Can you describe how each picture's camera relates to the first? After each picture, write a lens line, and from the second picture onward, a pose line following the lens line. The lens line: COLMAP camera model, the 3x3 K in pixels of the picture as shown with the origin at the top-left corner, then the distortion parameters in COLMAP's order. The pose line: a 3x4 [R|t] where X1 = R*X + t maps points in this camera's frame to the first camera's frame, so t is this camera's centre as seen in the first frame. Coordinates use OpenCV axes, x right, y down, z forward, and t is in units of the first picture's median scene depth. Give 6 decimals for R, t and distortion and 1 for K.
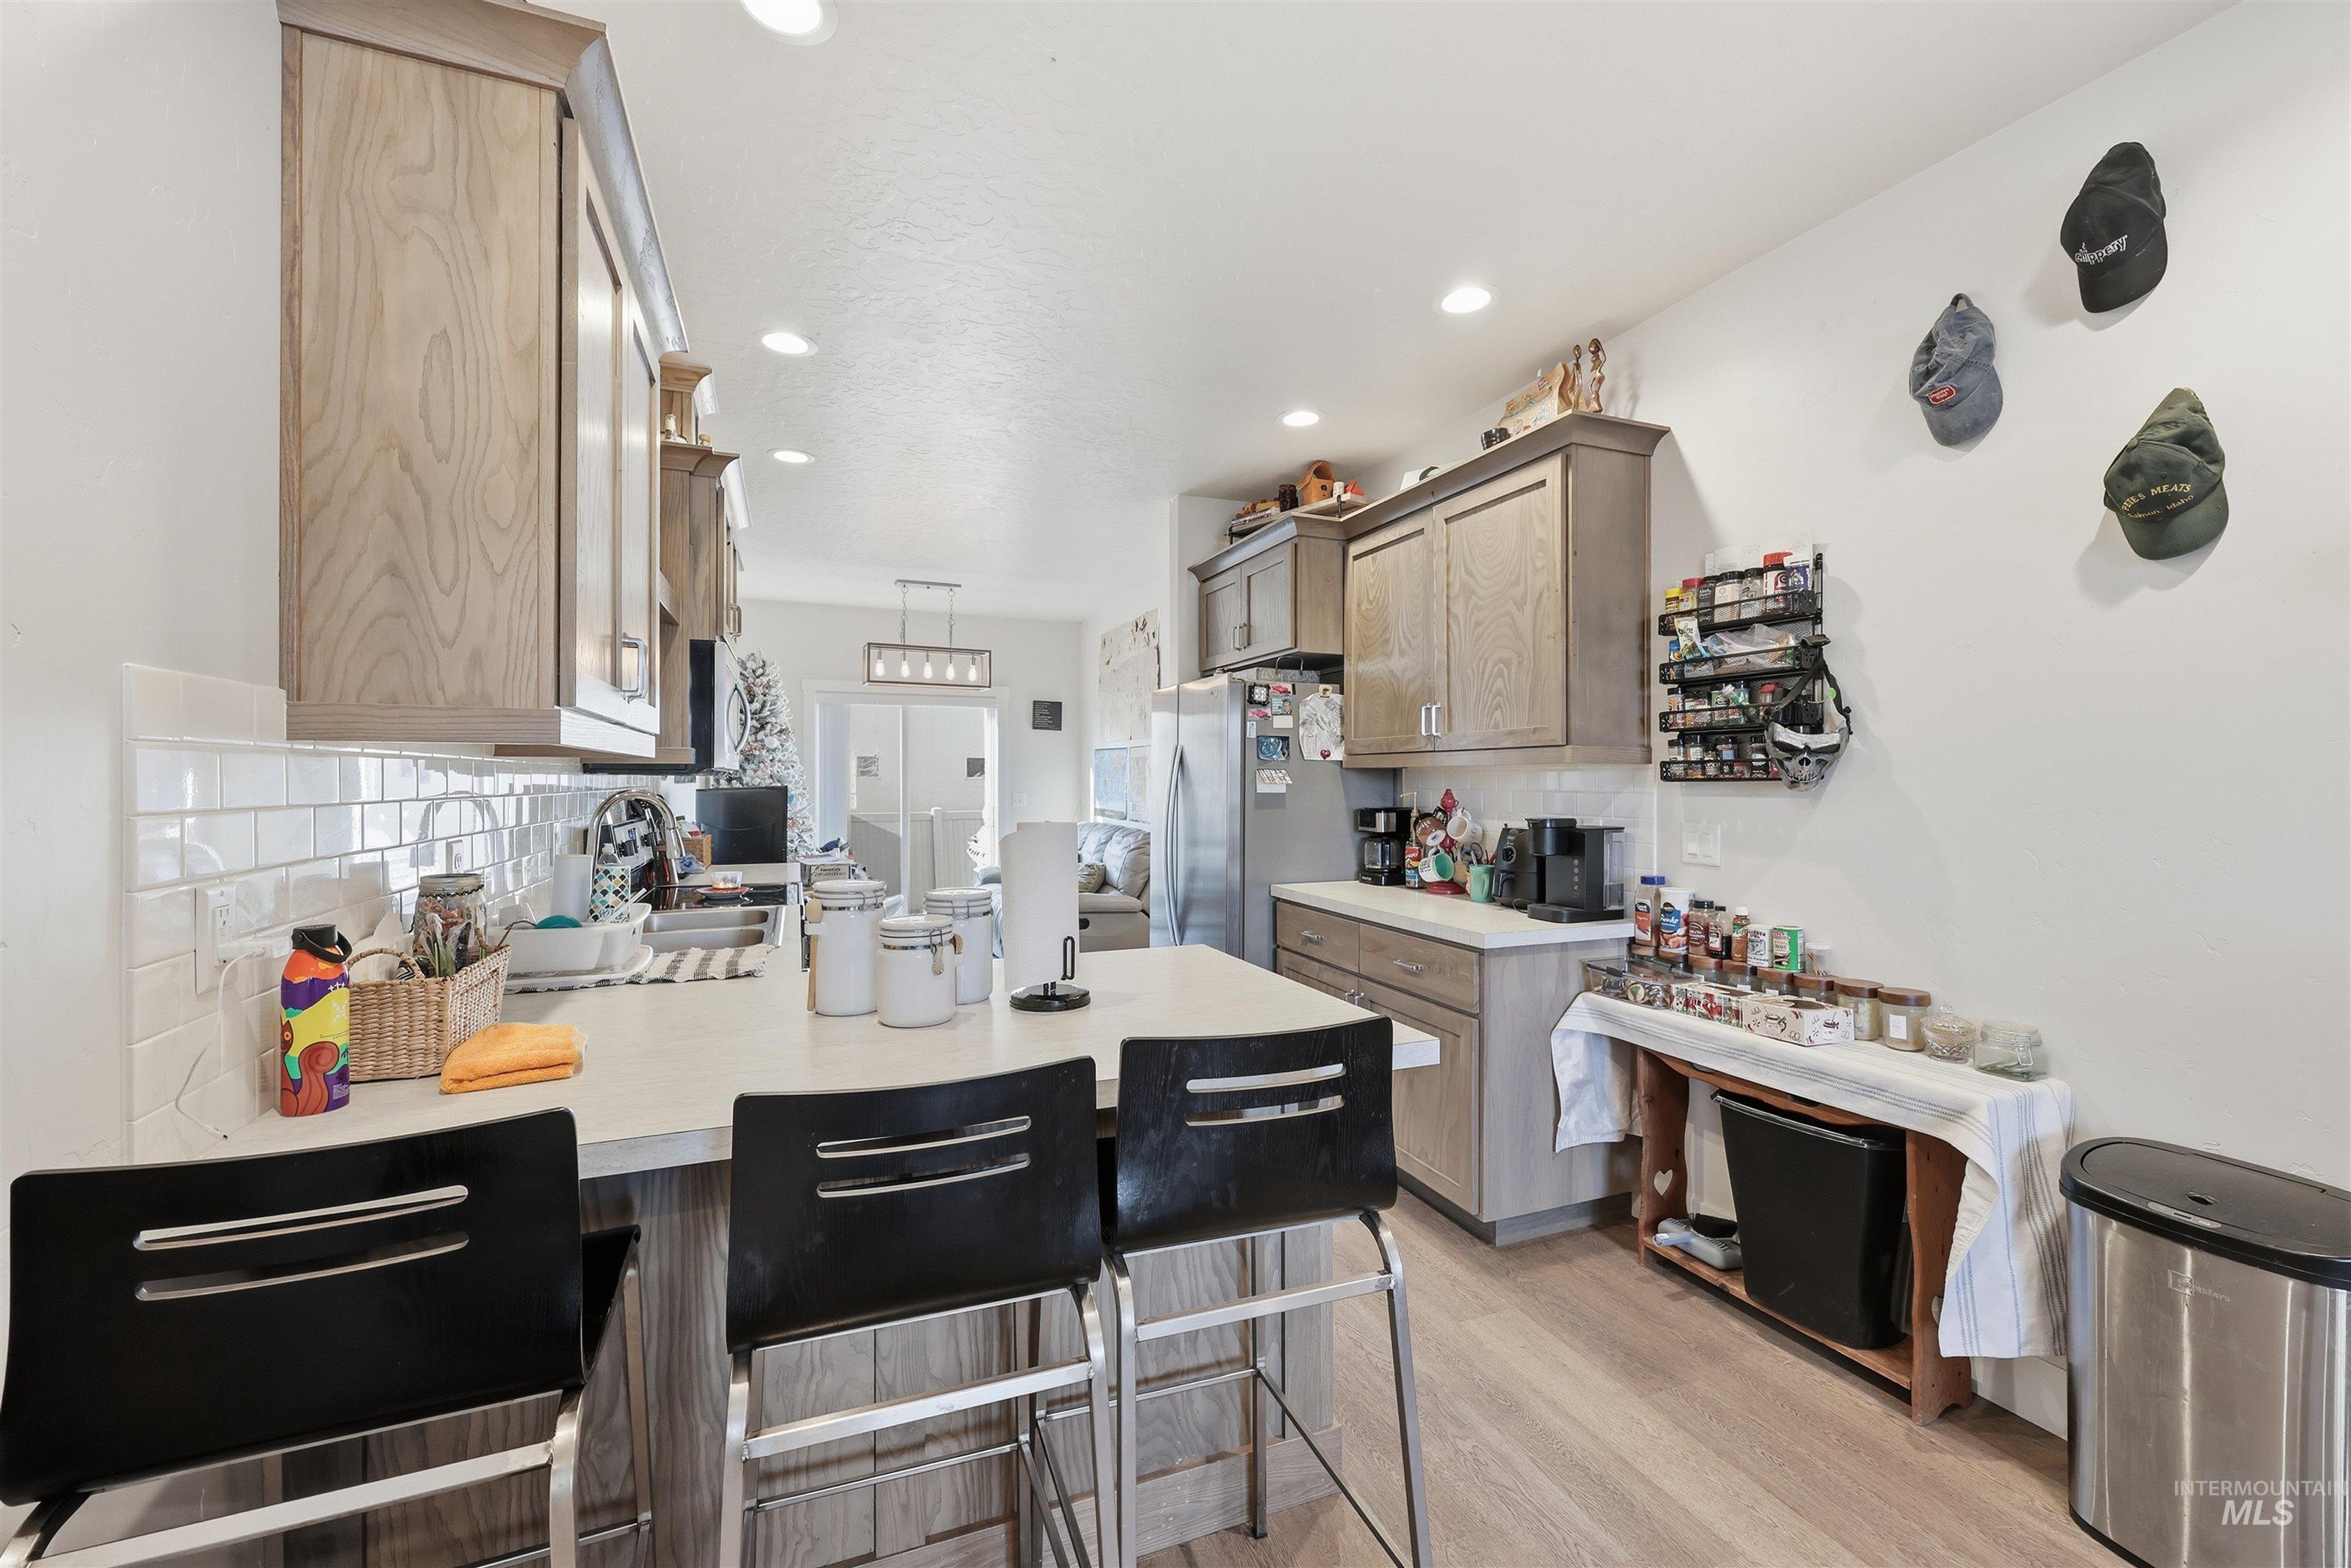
lens RADIAL K [[942.6, 0, 1173.2], [0, 942.6, 783.5], [0, 0, 1]] dist [-0.001383, -0.000007]
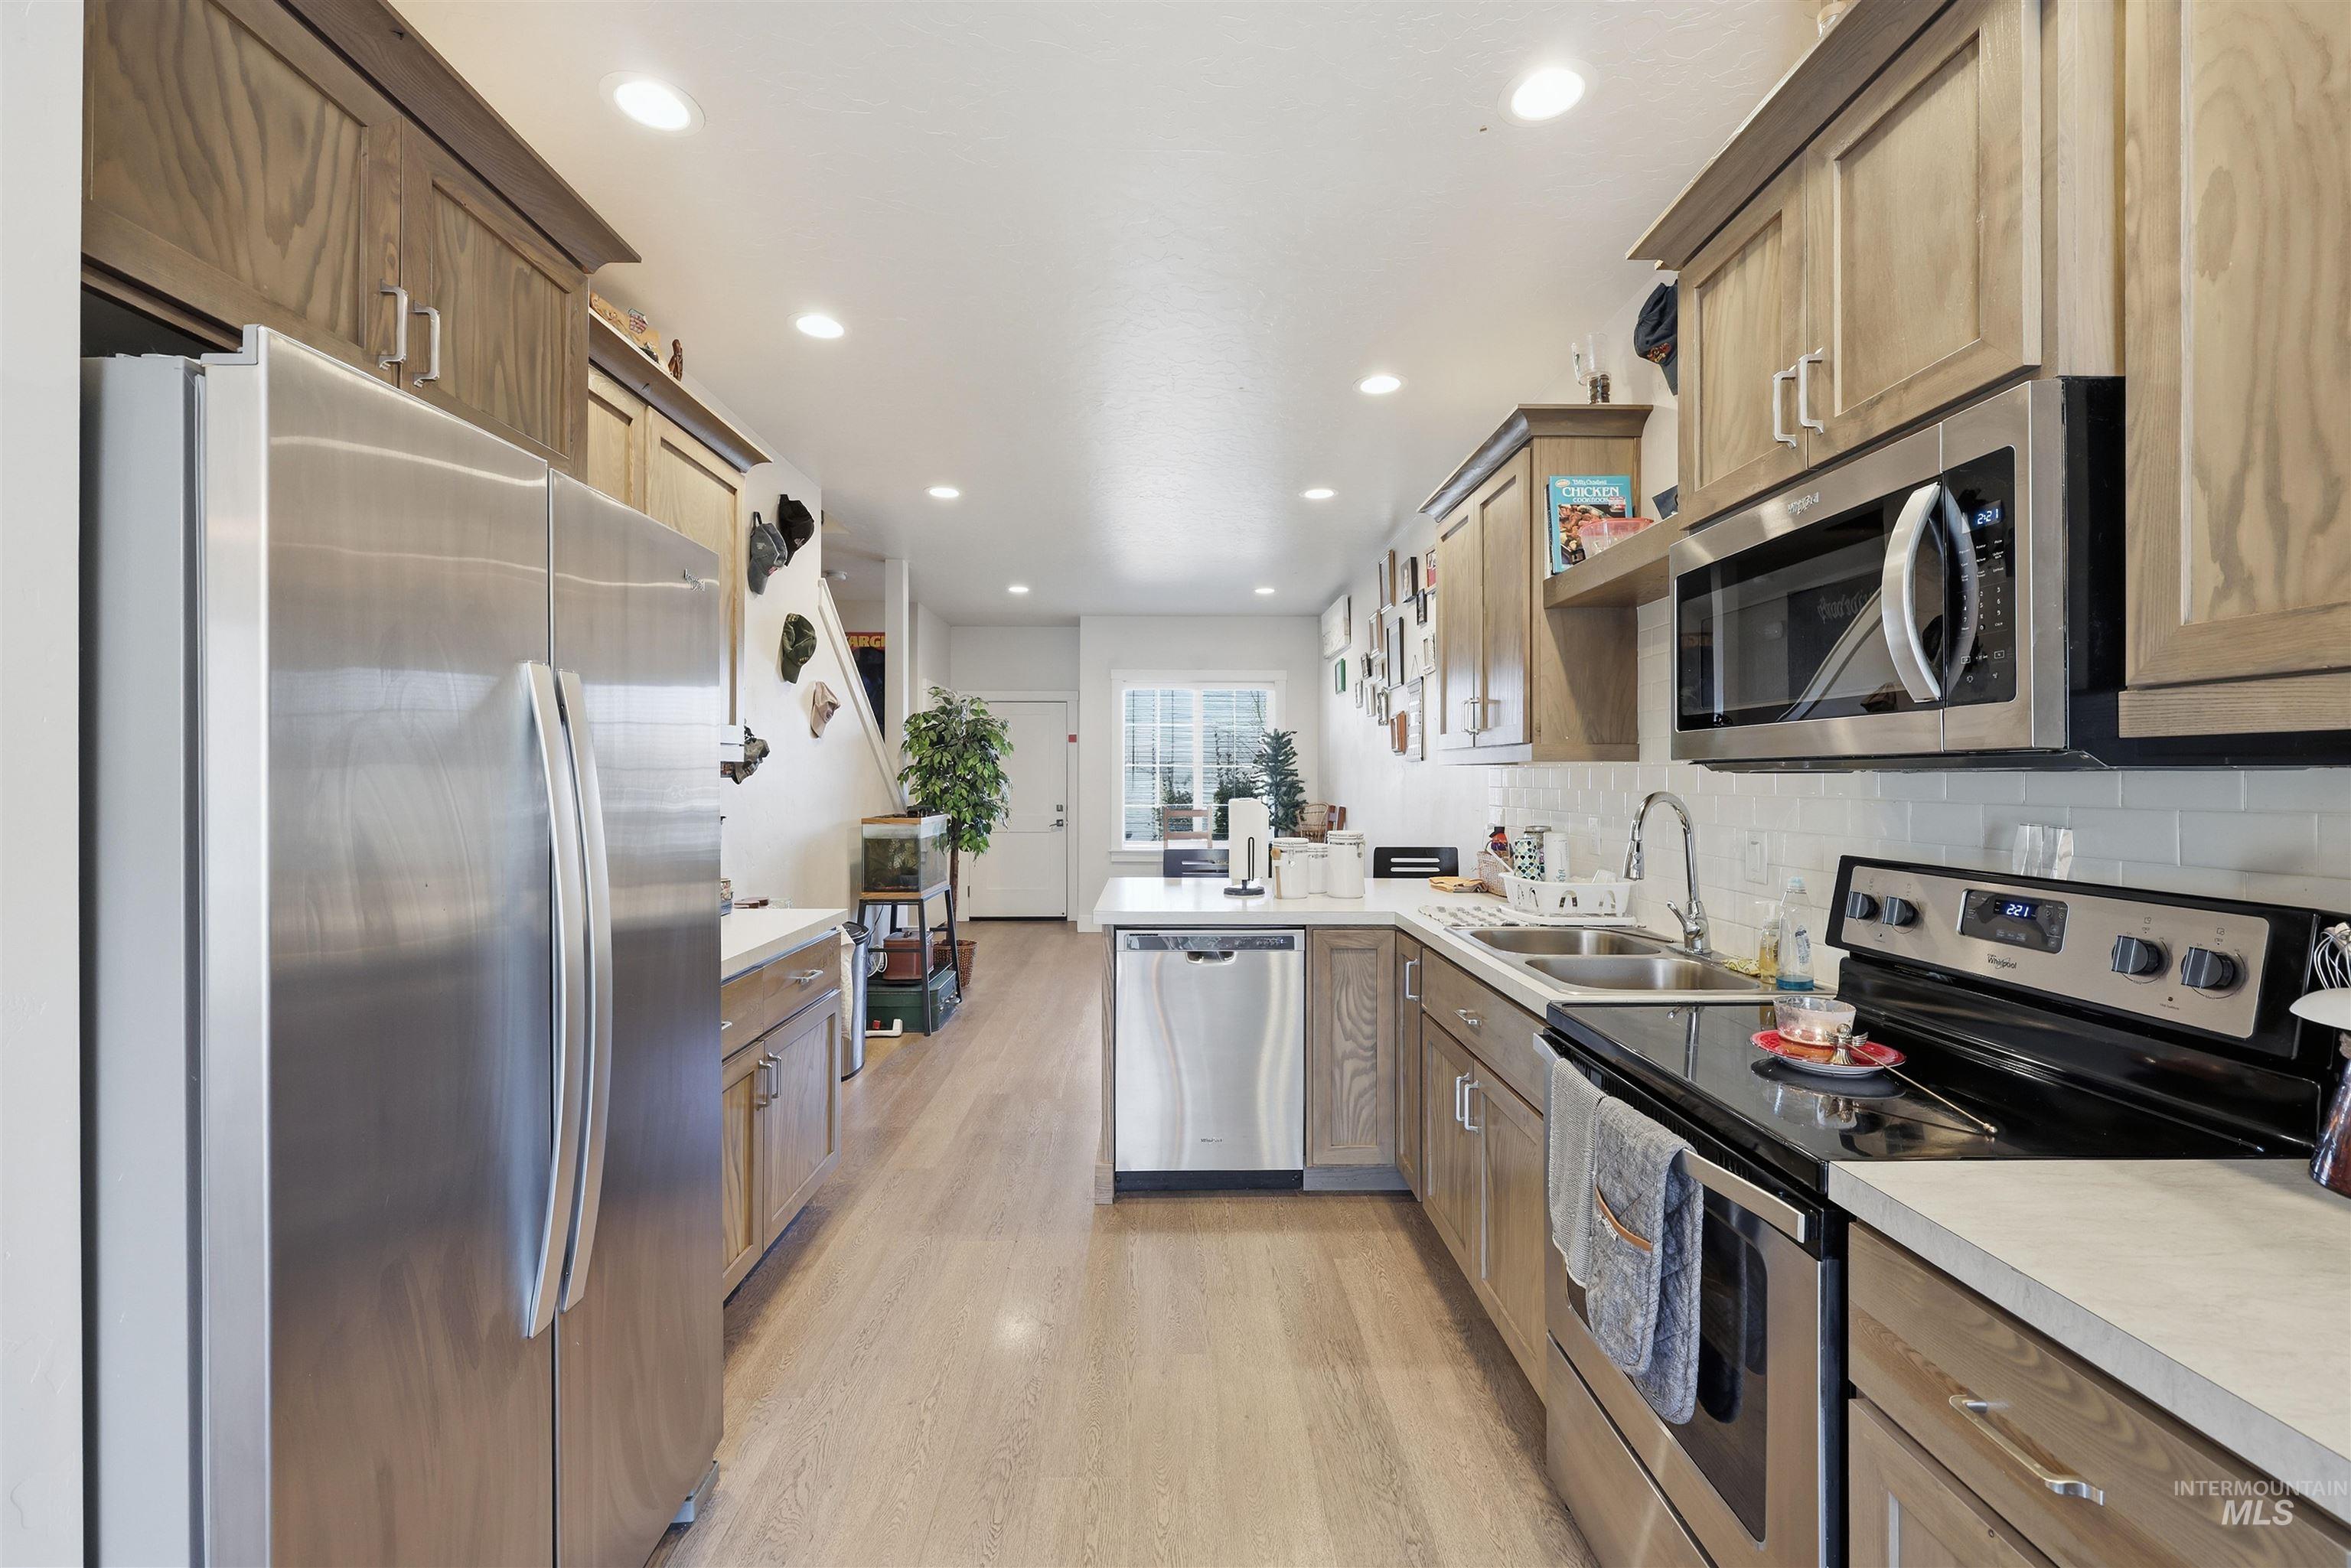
lens RADIAL K [[942.6, 0, 1179.8], [0, 942.6, 774.4], [0, 0, 1]] dist [-0.001383, -0.000007]
pose [[-0.935878, -0.001823, 0.352318, -0.350570], [-0.000686, 0.999994, 0.003353, -0.008766], [-0.352322, 0.002897, -0.935874, 1.458309]]
